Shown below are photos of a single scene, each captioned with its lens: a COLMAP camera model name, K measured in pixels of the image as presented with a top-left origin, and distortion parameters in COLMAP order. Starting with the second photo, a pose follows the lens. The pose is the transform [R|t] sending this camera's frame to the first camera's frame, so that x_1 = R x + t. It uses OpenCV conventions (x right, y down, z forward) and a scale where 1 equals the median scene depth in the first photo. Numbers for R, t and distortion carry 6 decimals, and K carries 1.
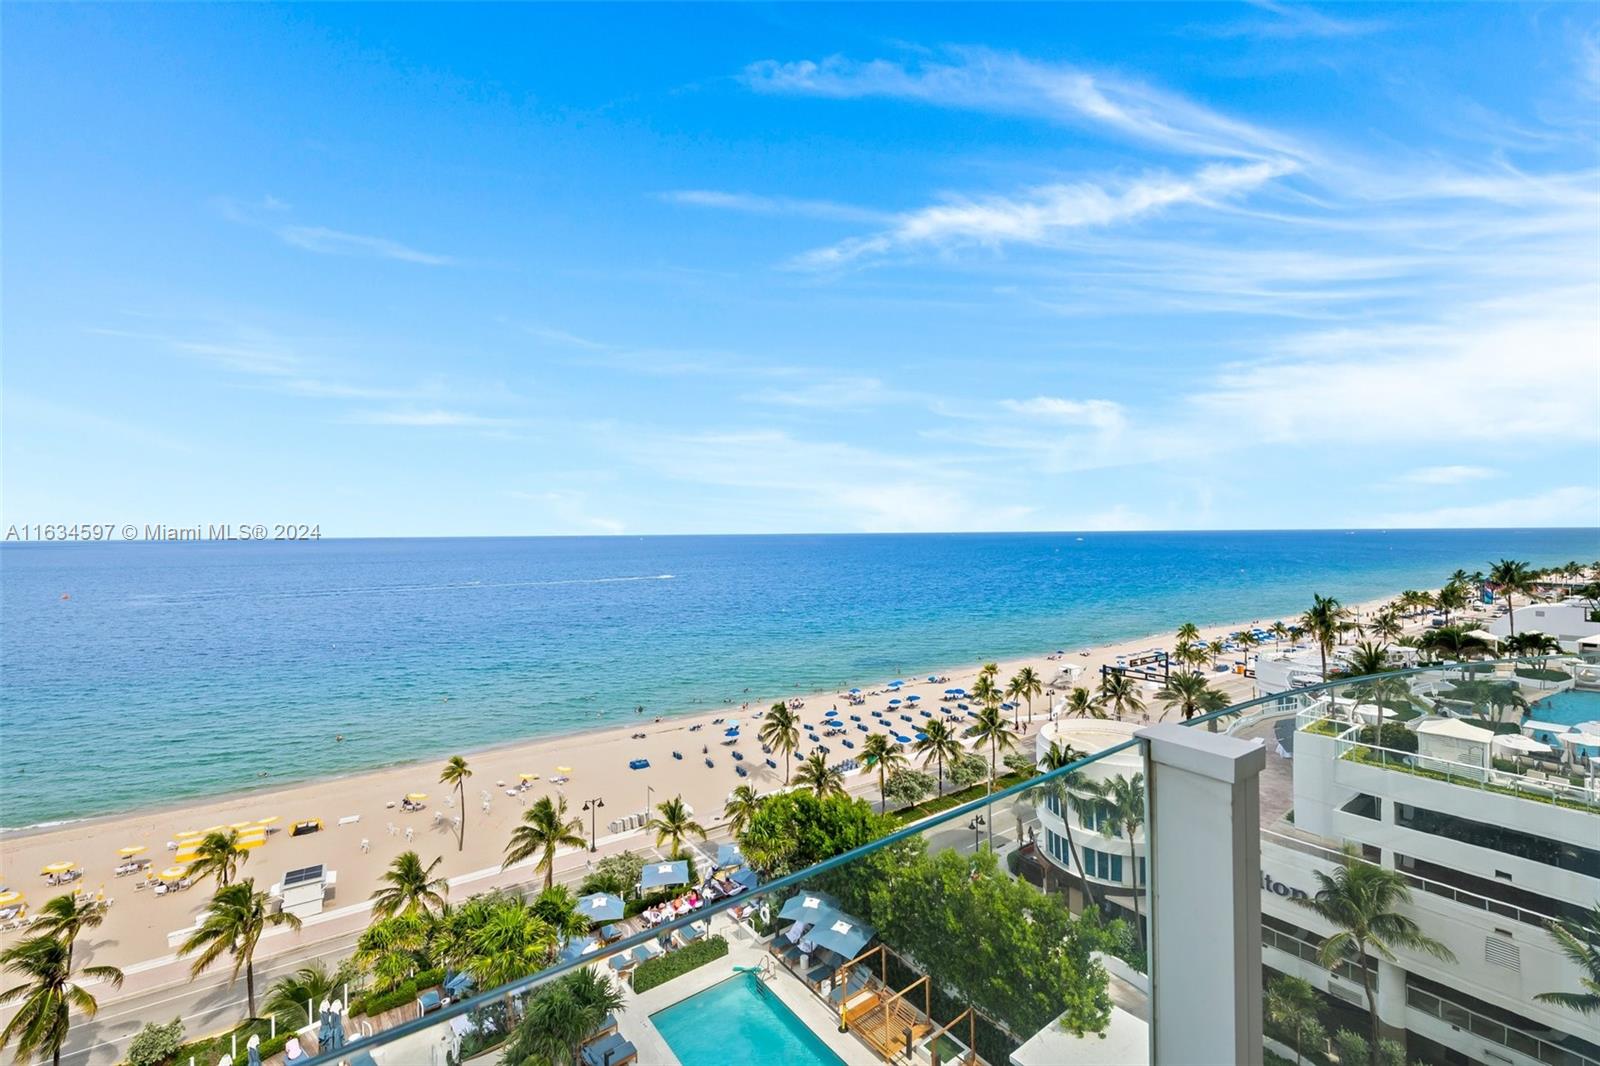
lens RADIAL K [[664.5, 0, 794.7], [0, 664.5, 534.5], [0, 0, 1]] dist [0.002075, -0.000968]
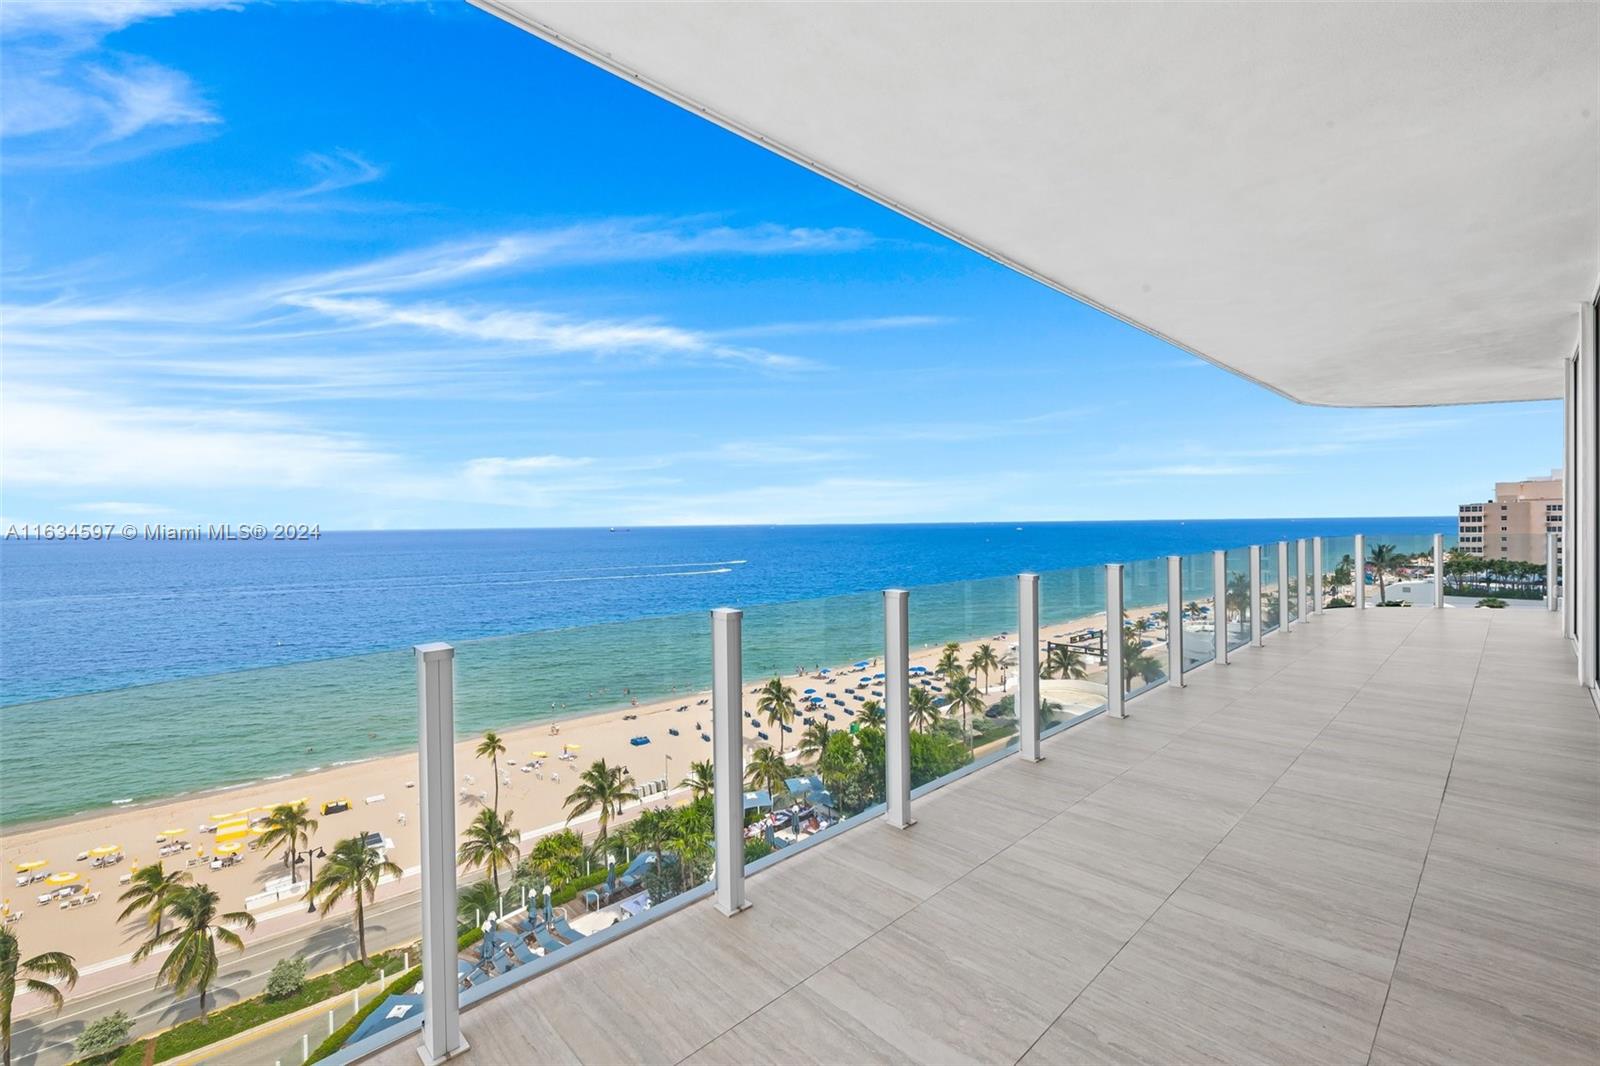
lens RADIAL K [[664.5, 0, 794.7], [0, 664.5, 534.5], [0, 0, 1]] dist [0.002075, -0.000968]
pose [[0.995302, -0.005794, 0.096643, -0.116337], [0.004499, 0.999897, 0.013610, -0.001311], [-0.096712, -0.013111, 0.995226, -0.116345]]
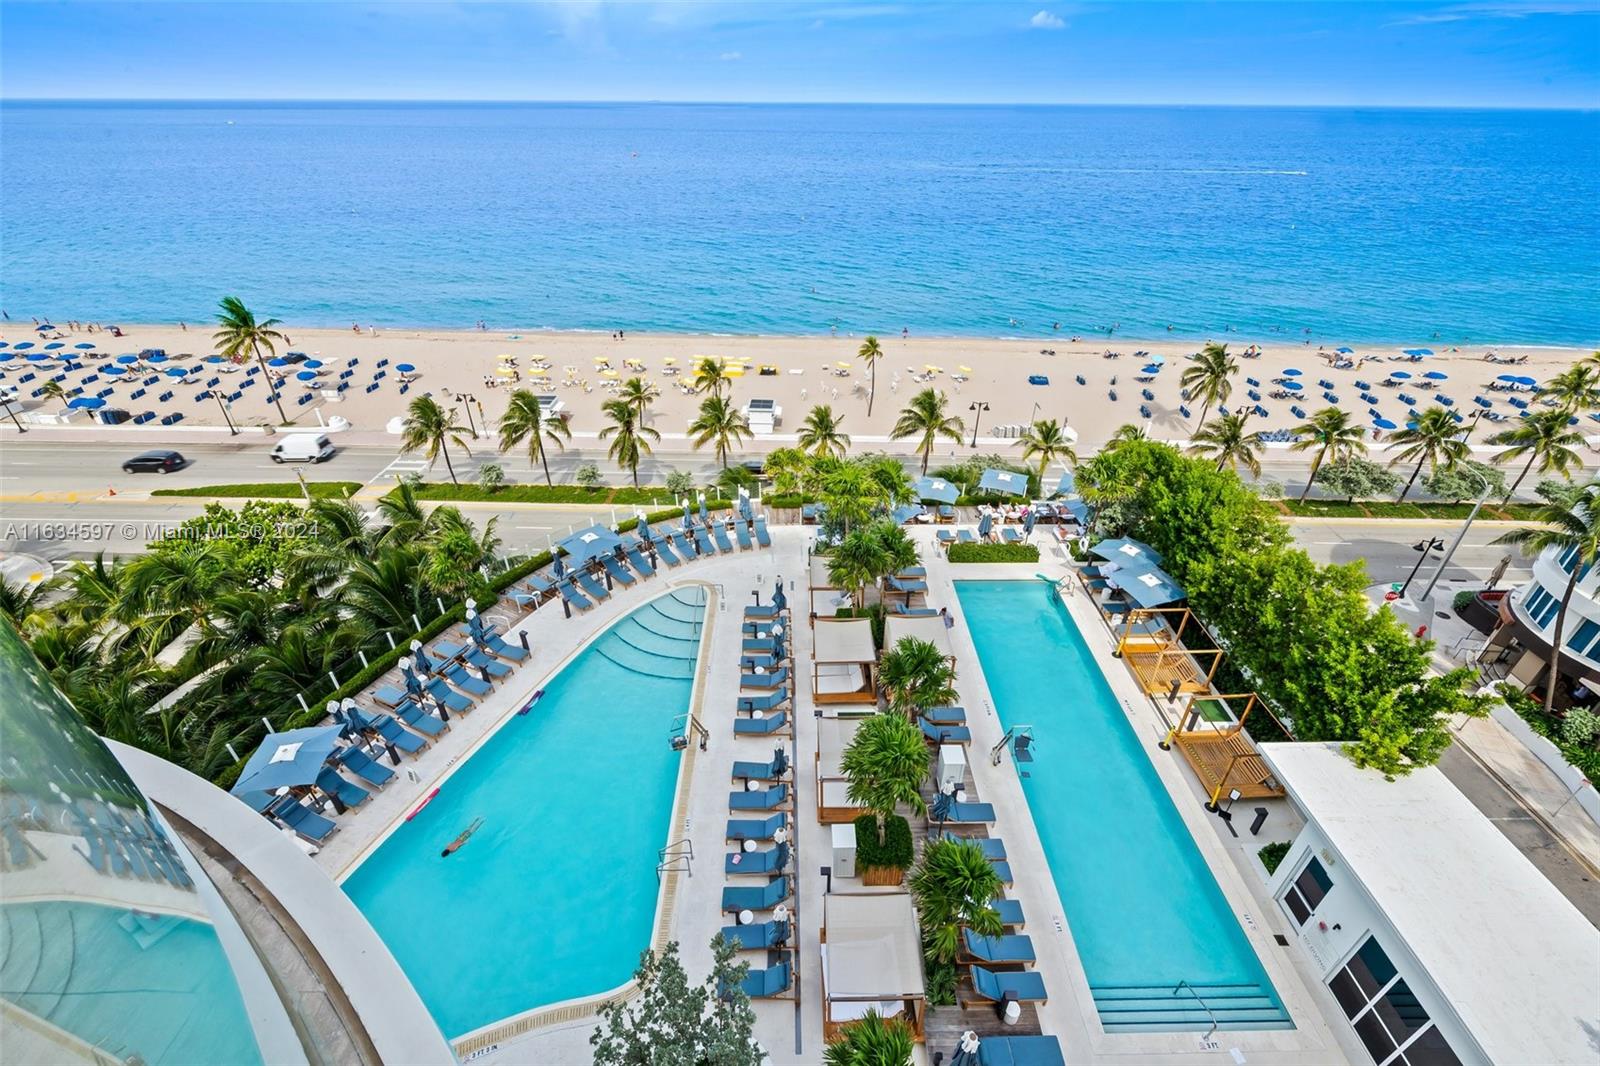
lens RADIAL K [[664.5, 0, 794.7], [0, 664.5, 534.5], [0, 0, 1]] dist [0.002075, -0.000968]
pose [[0.808417, 0.331939, -0.486084, 0.039154], [-0.013375, 0.835964, 0.548622, 0.000029], [0.588458, -0.437014, 0.680247, 0.018299]]
